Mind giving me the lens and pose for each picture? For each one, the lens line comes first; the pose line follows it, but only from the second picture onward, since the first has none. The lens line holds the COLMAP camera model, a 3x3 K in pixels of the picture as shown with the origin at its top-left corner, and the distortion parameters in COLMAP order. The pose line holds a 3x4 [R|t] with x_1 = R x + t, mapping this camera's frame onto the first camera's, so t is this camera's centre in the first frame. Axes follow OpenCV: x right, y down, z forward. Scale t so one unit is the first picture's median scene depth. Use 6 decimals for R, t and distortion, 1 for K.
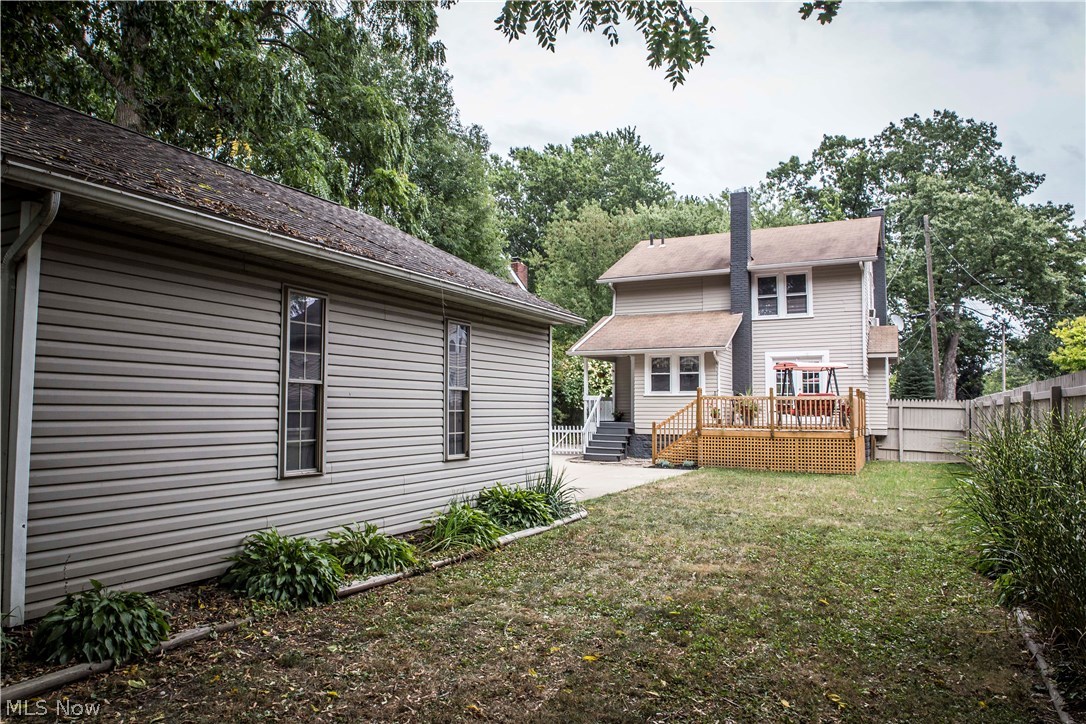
lens RADIAL K [[737.5, 0, 543.0], [0, 737.5, 362.0], [0, 0, 1]] dist [0.001572, -0.027317]
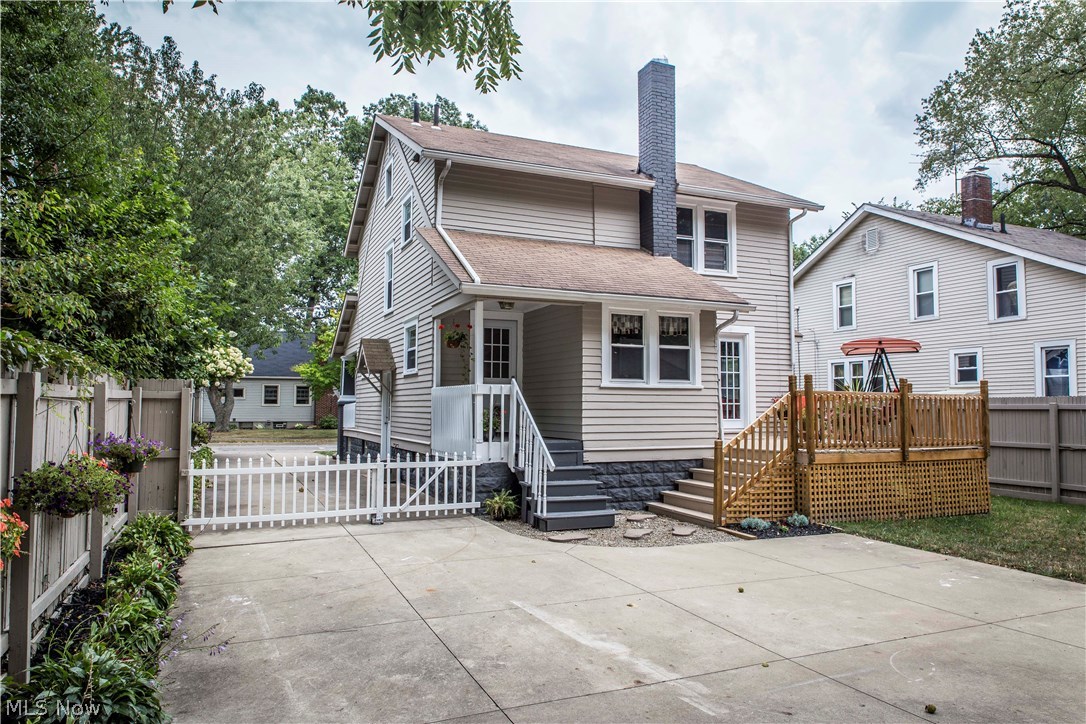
lens RADIAL K [[737.5, 0, 543.0], [0, 737.5, 362.0], [0, 0, 1]] dist [0.001572, -0.027317]
pose [[0.624352, 0.046237, 0.779773, -0.279862], [-0.048709, 0.998608, -0.020212, 0.040241], [-0.779623, -0.025362, 0.625735, 0.717952]]
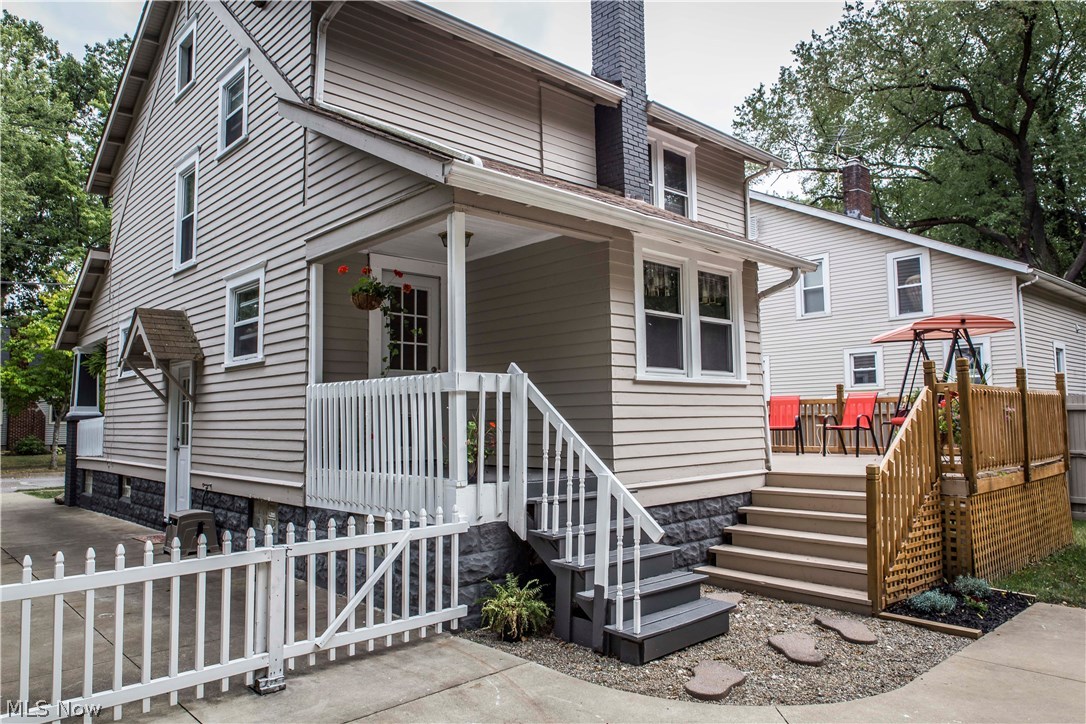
lens RADIAL K [[737.5, 0, 543.0], [0, 737.5, 362.0], [0, 0, 1]] dist [0.001572, -0.027317]
pose [[0.326920, 0.064310, 0.942861, -0.156246], [-0.043110, 0.997658, -0.053100, 0.055247], [-0.944068, -0.023288, 0.328927, 0.939249]]
